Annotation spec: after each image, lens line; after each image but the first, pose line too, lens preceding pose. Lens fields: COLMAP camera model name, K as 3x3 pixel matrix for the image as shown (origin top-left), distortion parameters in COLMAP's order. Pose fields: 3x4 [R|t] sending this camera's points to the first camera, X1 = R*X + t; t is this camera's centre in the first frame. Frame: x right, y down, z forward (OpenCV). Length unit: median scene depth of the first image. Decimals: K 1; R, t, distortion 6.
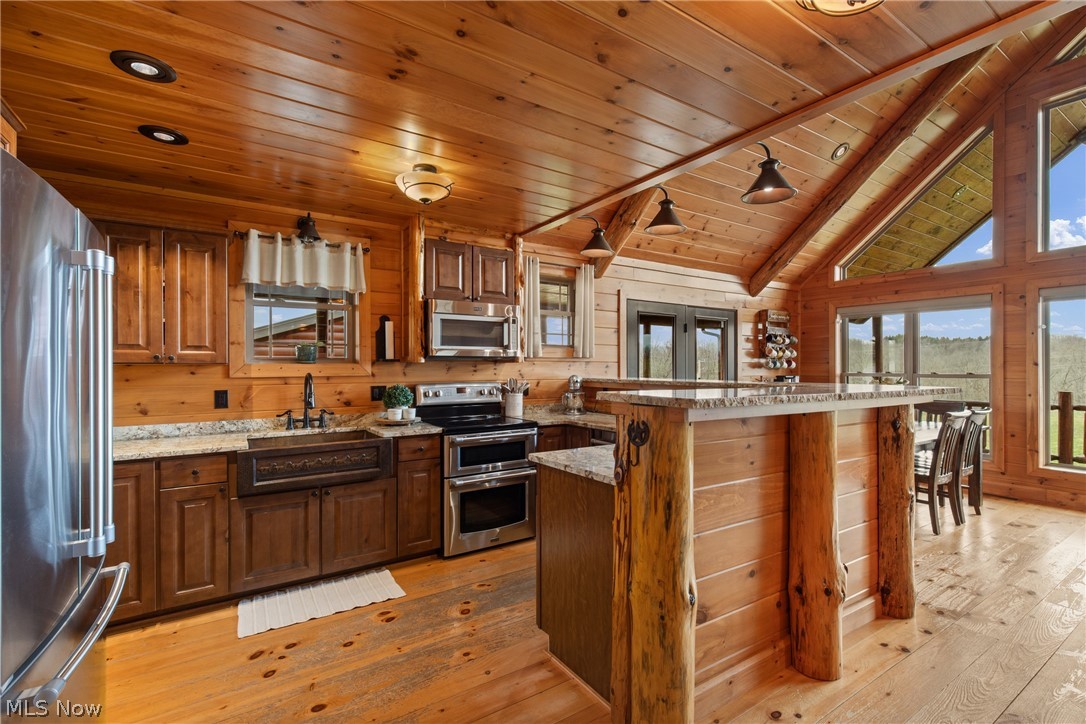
lens RADIAL K [[487.6, 0, 541.6], [0, 487.6, 367.4], [0, 0, 1]] dist [0.005791, -0.000199]
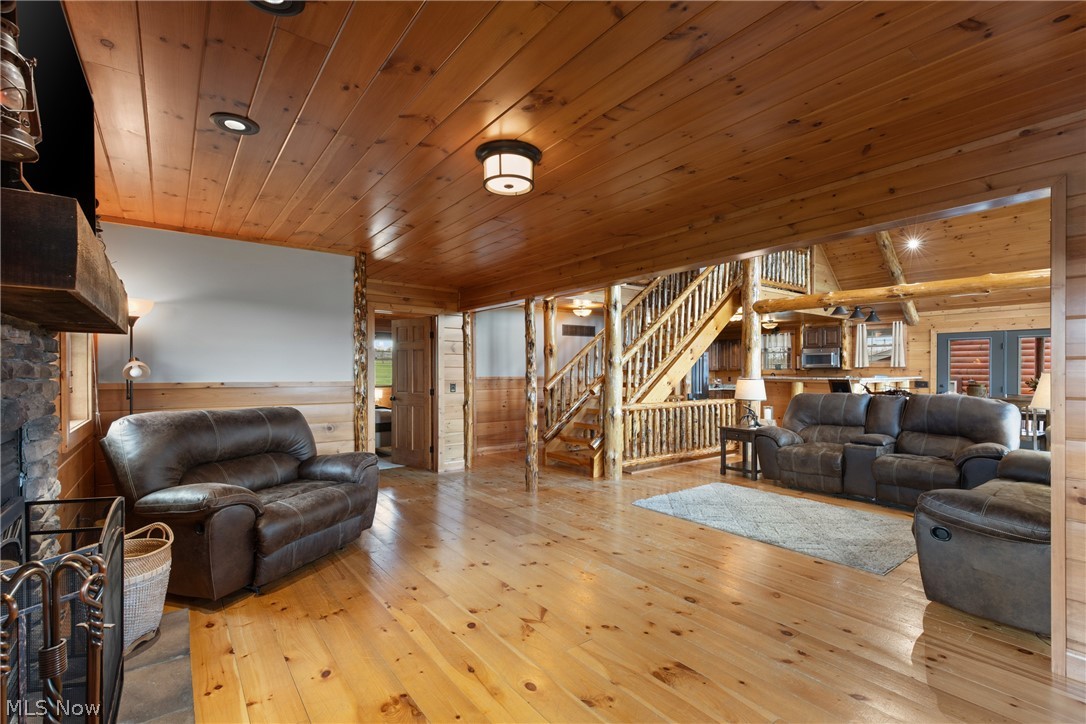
lens RADIAL K [[487.6, 0, 541.2], [0, 487.6, 369.3], [0, 0, 1]] dist [0.005791, -0.000199]
pose [[0.070013, -0.003241, -0.997541, 1.875026], [-0.002837, 0.999990, -0.003448, 0.002409], [0.997542, 0.003071, 0.070003, -0.586630]]
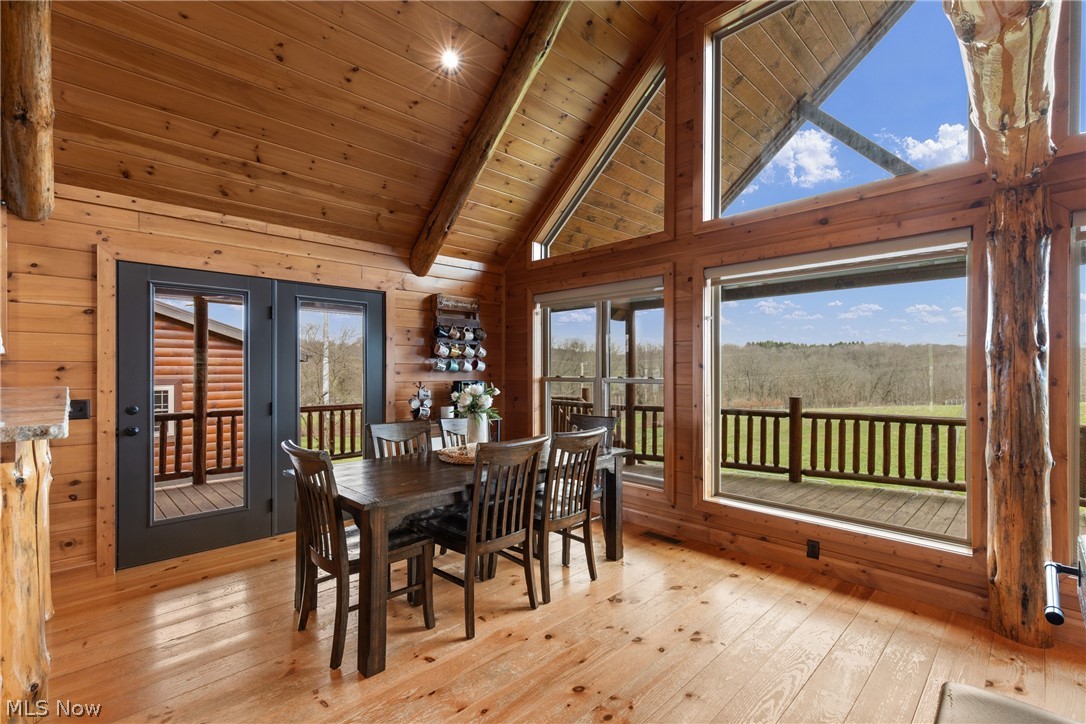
lens RADIAL K [[487.6, 0, 538.5], [0, 487.6, 372.4], [0, 0, 1]] dist [0.005791, -0.000199]
pose [[0.981968, -0.000320, 0.189047, 0.586429], [-0.000540, 0.999990, 0.004500, 0.000234], [-0.189047, -0.004521, 0.981958, 0.281249]]
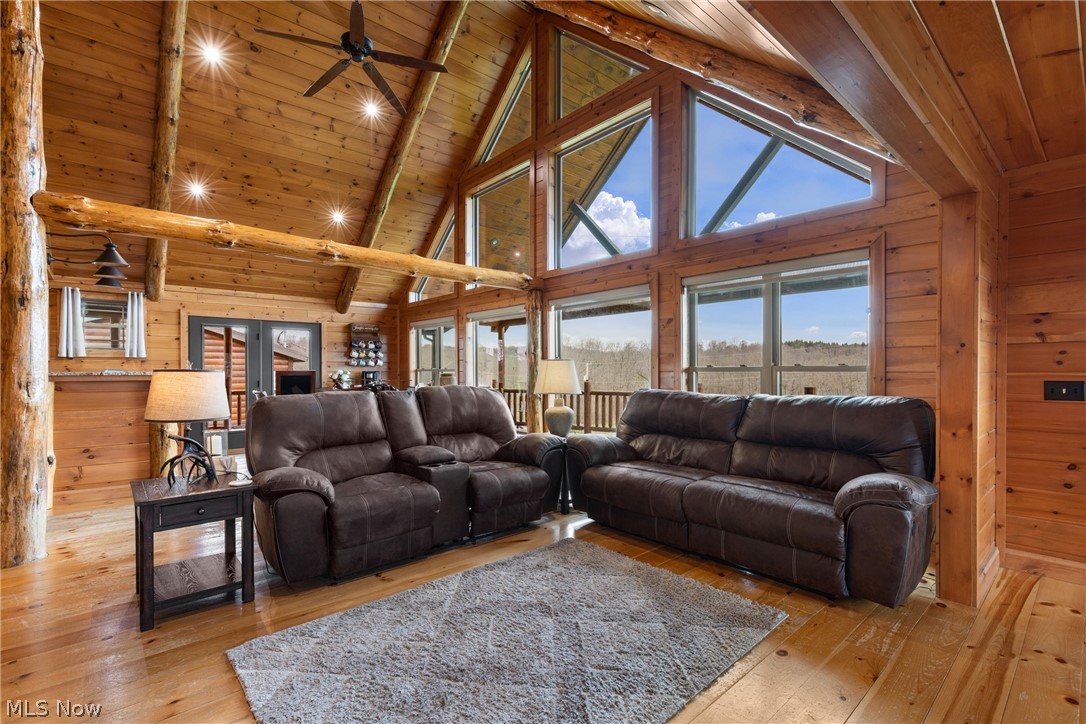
lens RADIAL K [[487.6, 0, 538.4], [0, 487.6, 376.1], [0, 0, 1]] dist [0.005791, -0.000199]
pose [[0.989909, -0.003920, 0.141652, 0.975764], [0.002365, 0.999935, 0.011145, 0.021301], [-0.141686, -0.010698, 0.989854, -0.545708]]
